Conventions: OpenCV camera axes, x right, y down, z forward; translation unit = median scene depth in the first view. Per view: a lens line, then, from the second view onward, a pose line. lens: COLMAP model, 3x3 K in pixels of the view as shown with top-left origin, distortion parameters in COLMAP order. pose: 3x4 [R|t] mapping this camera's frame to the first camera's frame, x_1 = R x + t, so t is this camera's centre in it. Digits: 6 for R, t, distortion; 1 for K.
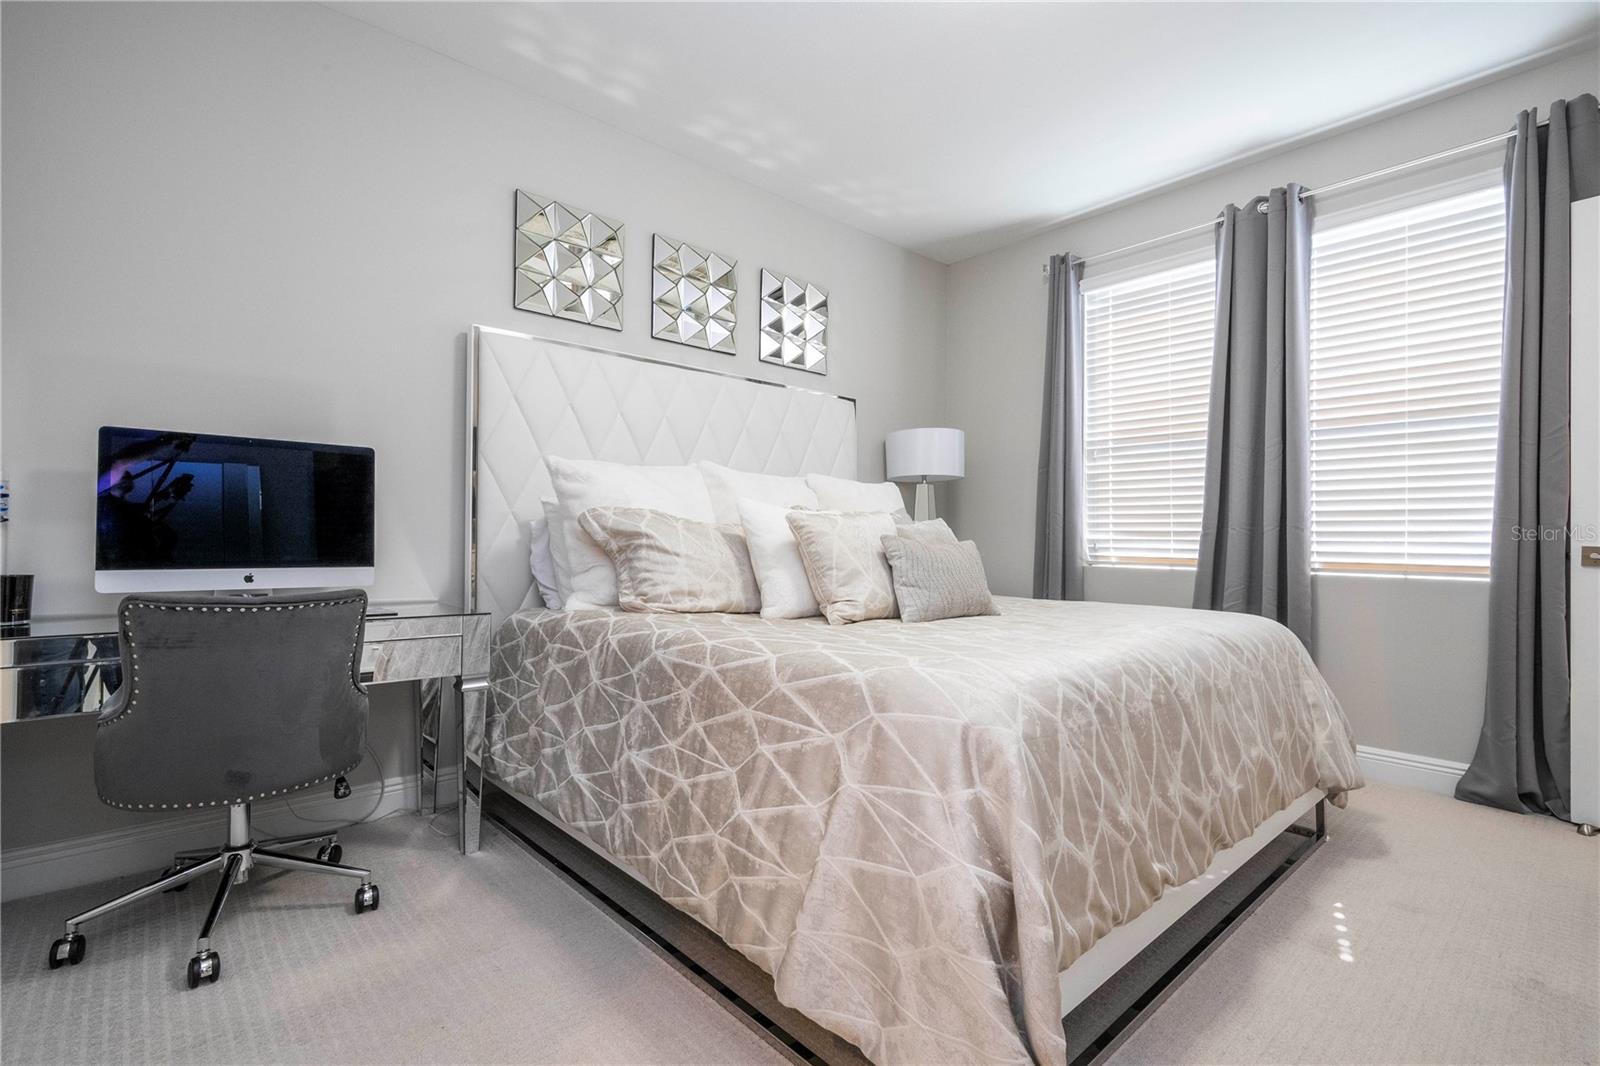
lens RADIAL K [[723.6, 0, 804.9], [0, 723.6, 534.2], [0, 0, 1]] dist [-0.000619, -0.000116]
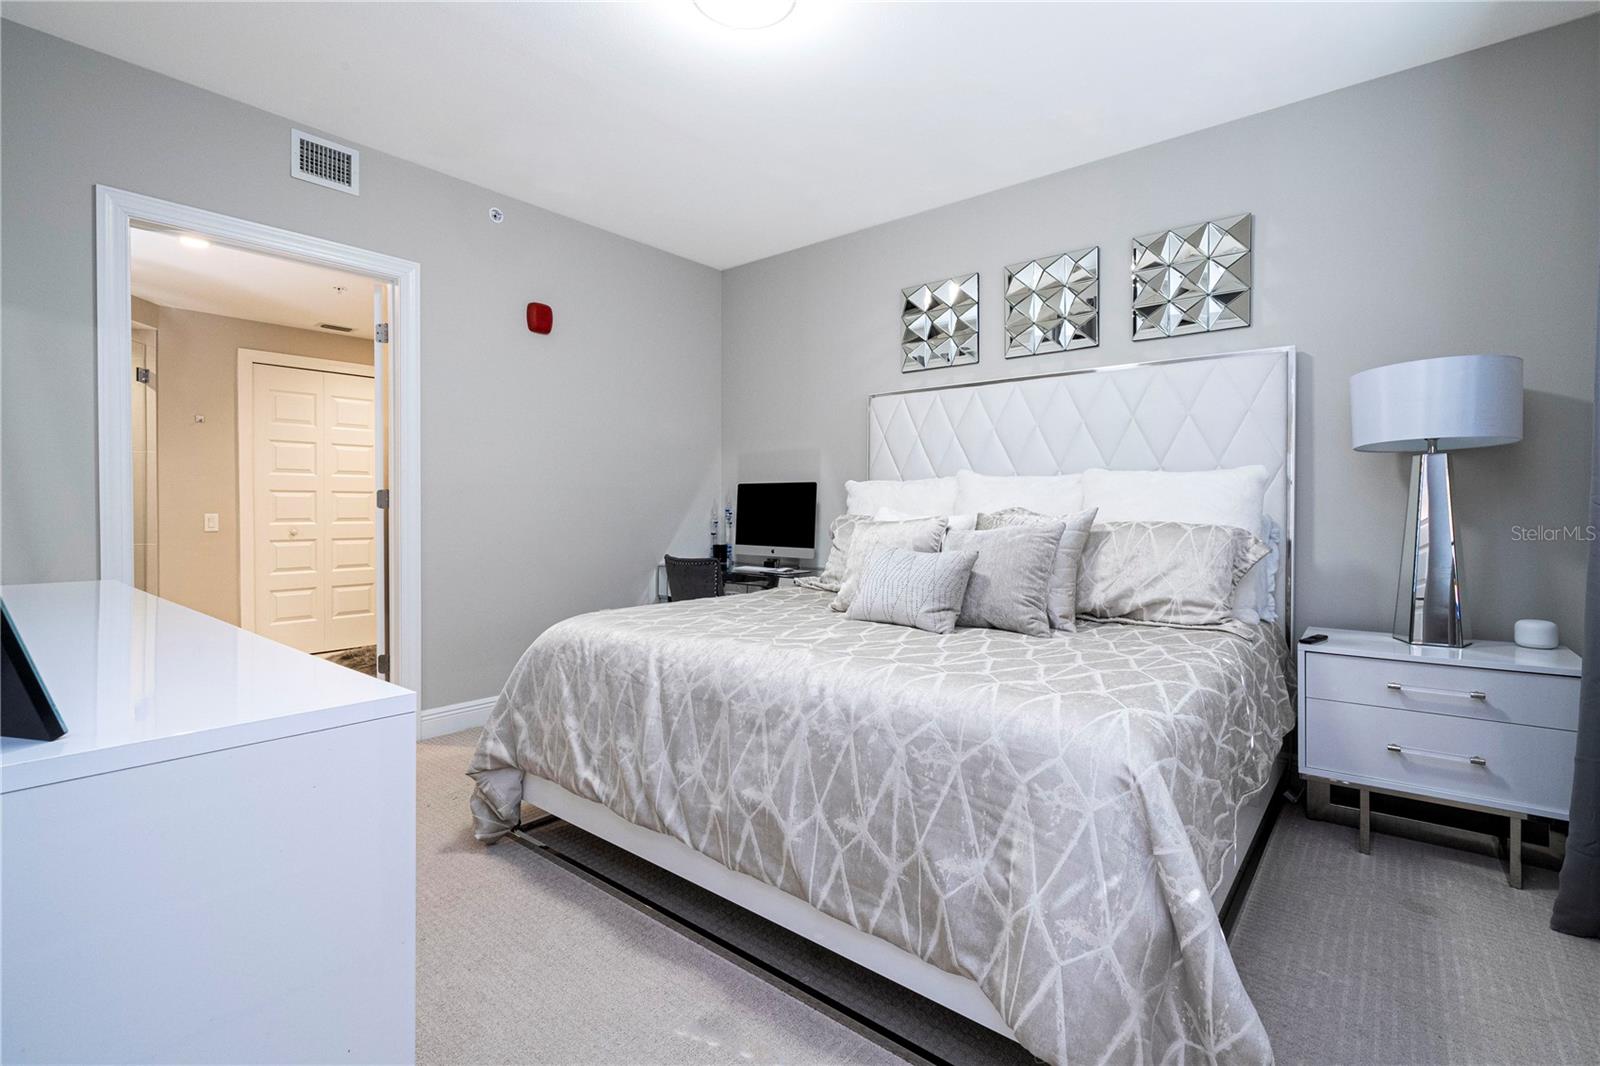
lens RADIAL K [[735.7, 0, 786.0], [0, 735.7, 524.6], [0, 0, 1]] dist [0.003933, 0.000139]
pose [[0.117009, 0.010737, -0.993073, 1.202654], [0.001190, 0.999939, 0.010951, -0.034115], [0.993130, -0.002463, 0.116990, 0.729947]]
